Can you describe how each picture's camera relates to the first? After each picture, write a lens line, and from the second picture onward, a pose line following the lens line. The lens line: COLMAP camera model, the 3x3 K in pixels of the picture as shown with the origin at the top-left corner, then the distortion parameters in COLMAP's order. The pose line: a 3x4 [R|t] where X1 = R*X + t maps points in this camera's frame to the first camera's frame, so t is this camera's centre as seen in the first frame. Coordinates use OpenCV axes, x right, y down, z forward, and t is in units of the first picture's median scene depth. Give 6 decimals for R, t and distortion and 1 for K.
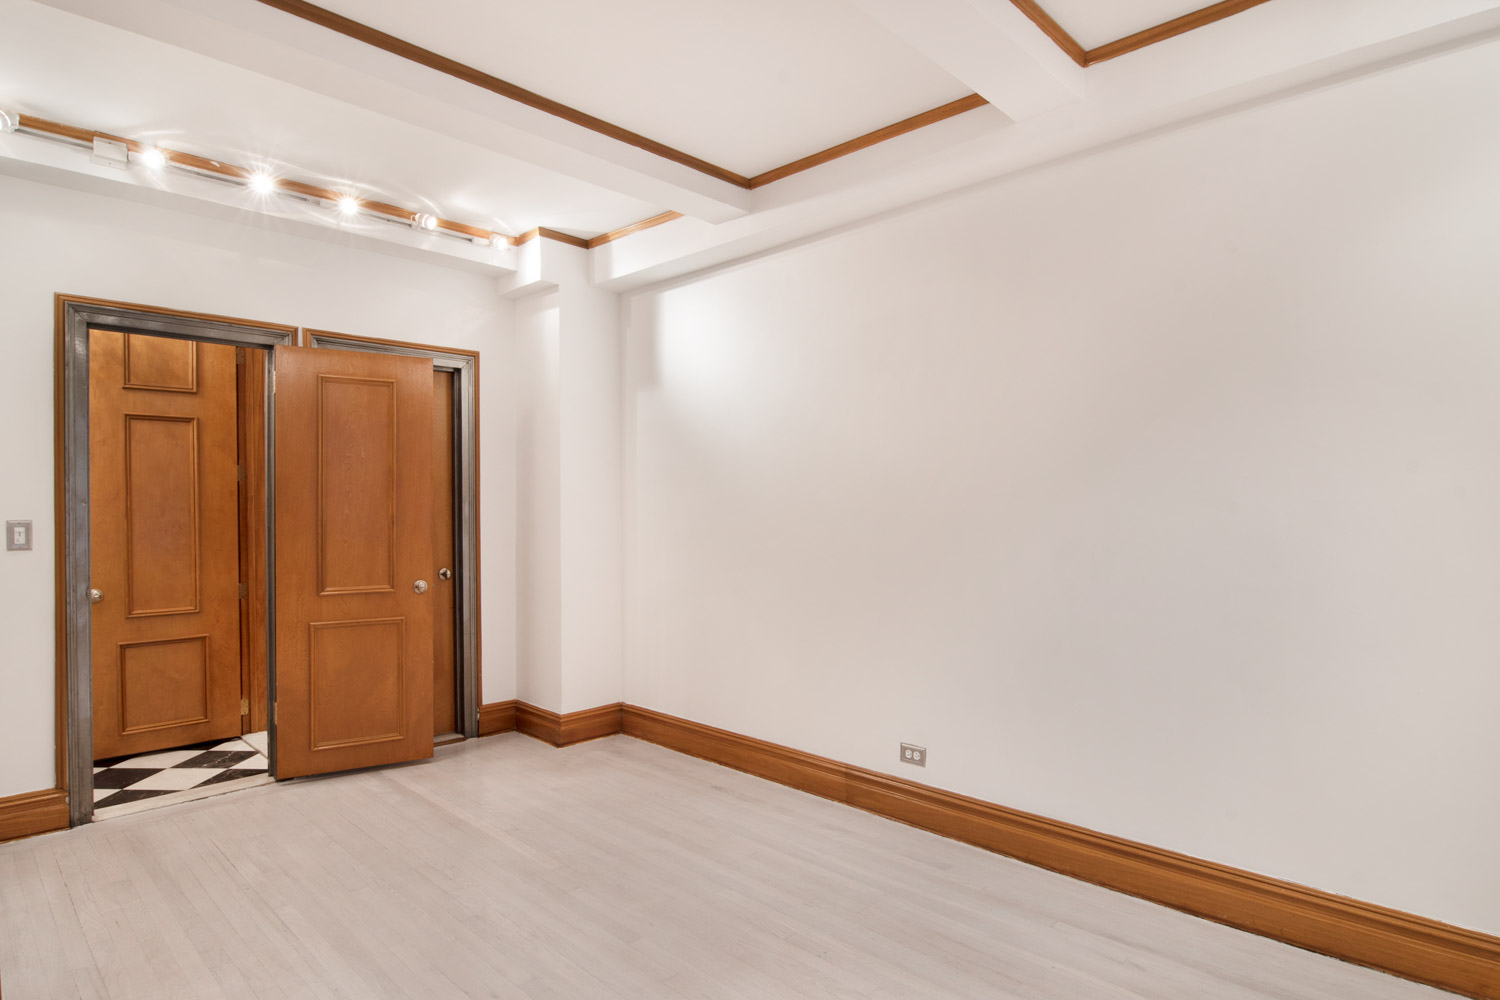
lens RADIAL K [[833.8, 0, 747.9], [0, 833.8, 510.0], [0, 0, 1]] dist [-0.006646, -0.006252]
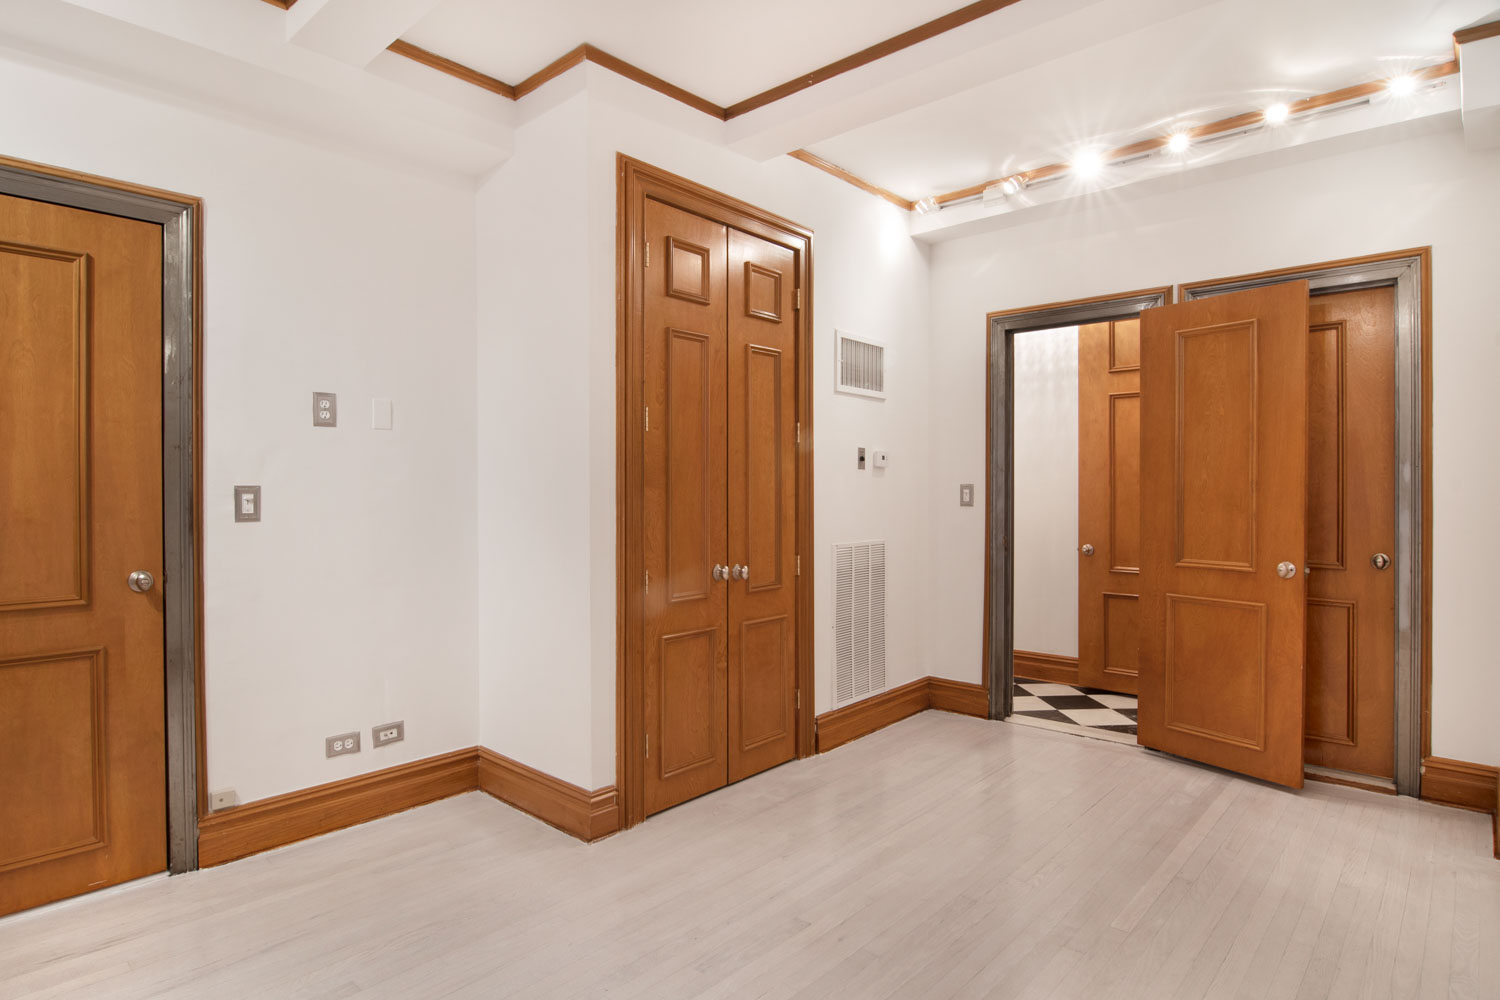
lens RADIAL K [[833.8, 0, 749.6], [0, 833.8, 492.0], [0, 0, 1]] dist [-0.006646, -0.006252]
pose [[0.030418, 0.005617, -0.999521, 0.406156], [-0.004021, 0.999977, 0.005497, 0.015477], [0.999529, 0.003852, 0.030440, 0.481011]]
